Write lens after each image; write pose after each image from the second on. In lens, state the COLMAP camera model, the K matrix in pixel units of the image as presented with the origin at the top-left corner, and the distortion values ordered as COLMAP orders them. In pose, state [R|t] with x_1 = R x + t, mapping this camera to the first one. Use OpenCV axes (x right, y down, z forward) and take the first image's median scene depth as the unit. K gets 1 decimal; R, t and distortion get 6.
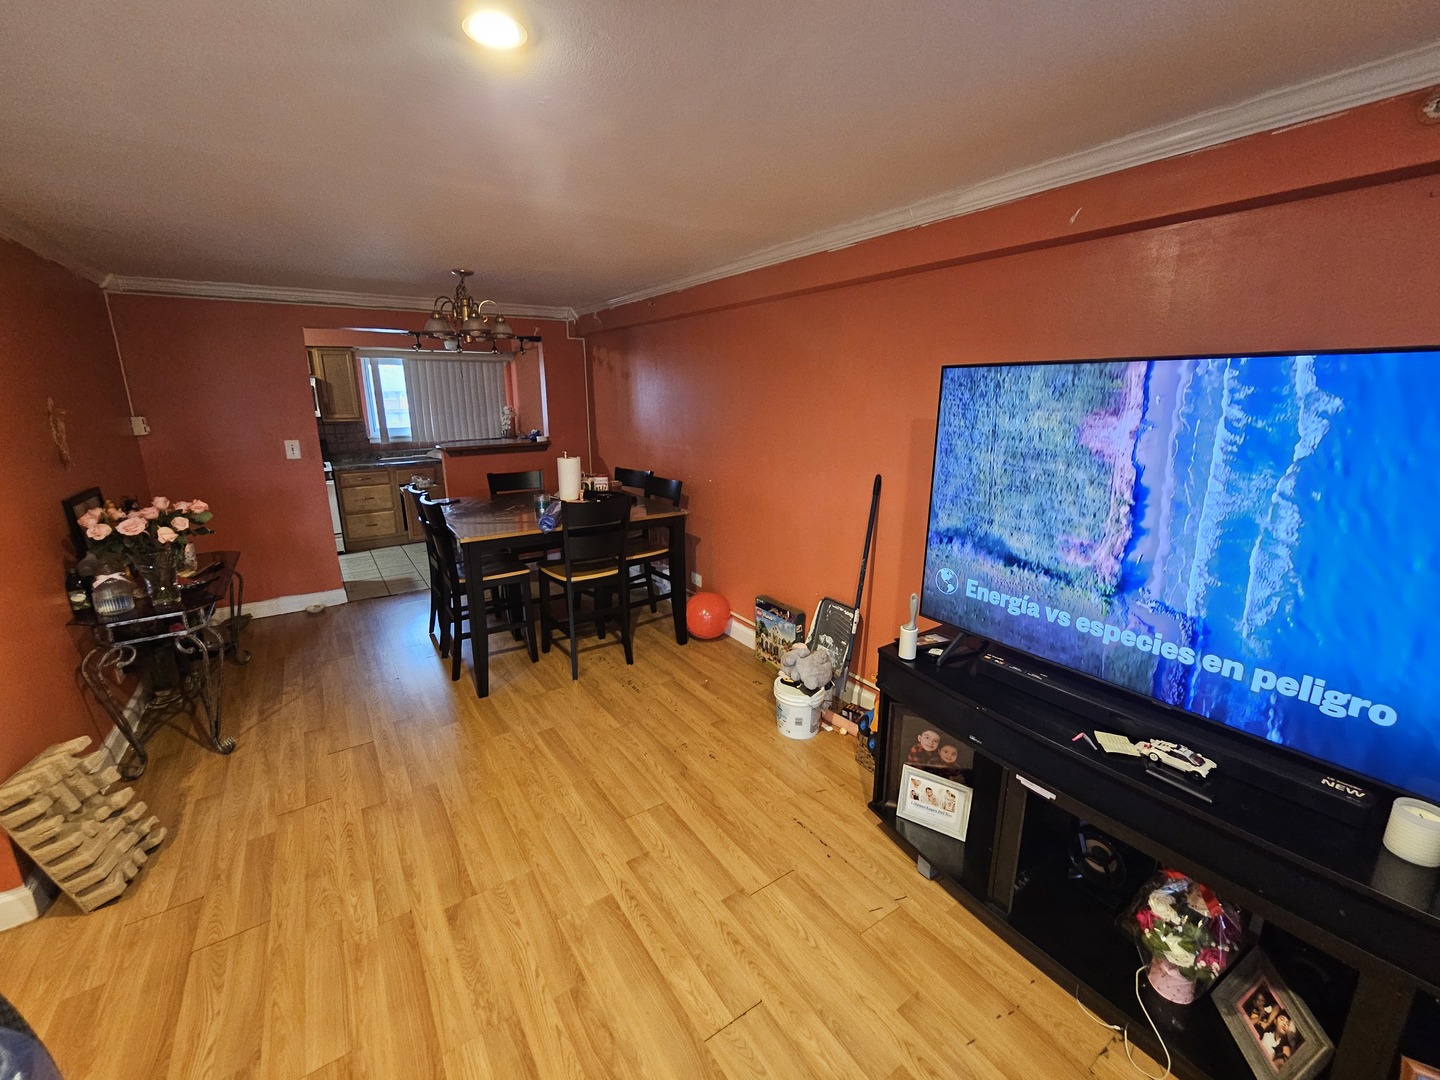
lens RADIAL K [[592.0, 0, 719.4], [0, 592.0, 535.4], [0, 0, 1]] dist [0.000017, -0.000016]
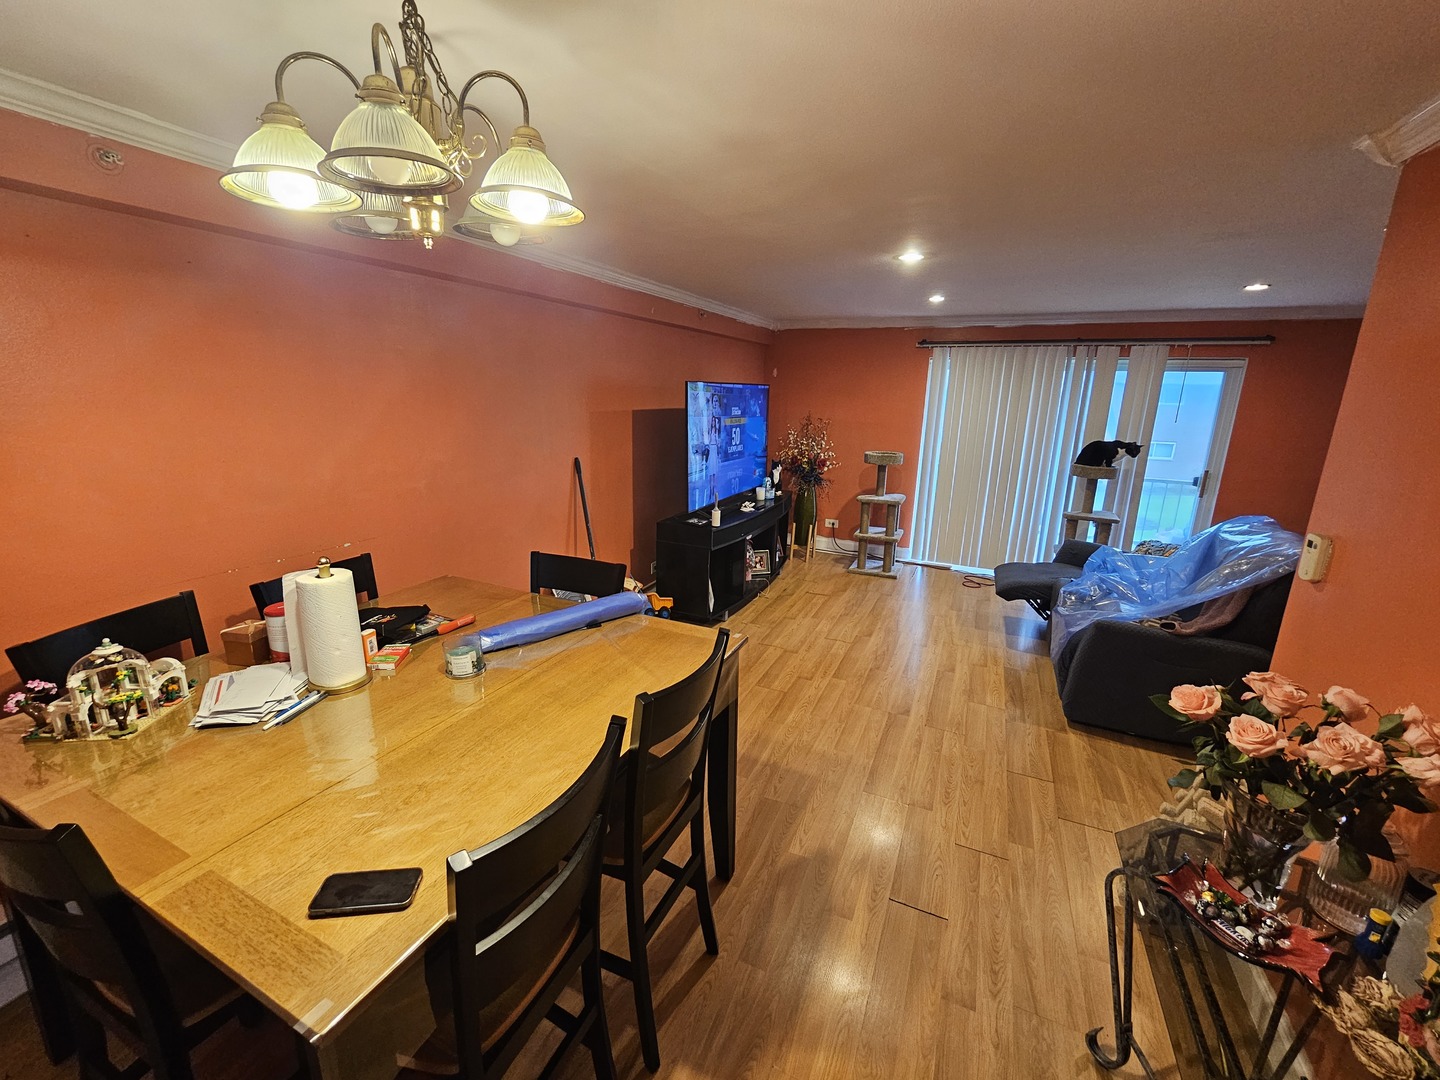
lens RADIAL K [[592.0, 0, 716.4], [0, 592.0, 535.6], [0, 0, 1]] dist [0.000017, -0.000016]
pose [[-0.512374, -0.216688, 0.830975, -1.376148], [0.178404, 0.919673, 0.349820, -0.468677], [-0.840027, 0.327488, -0.432558, 1.898757]]
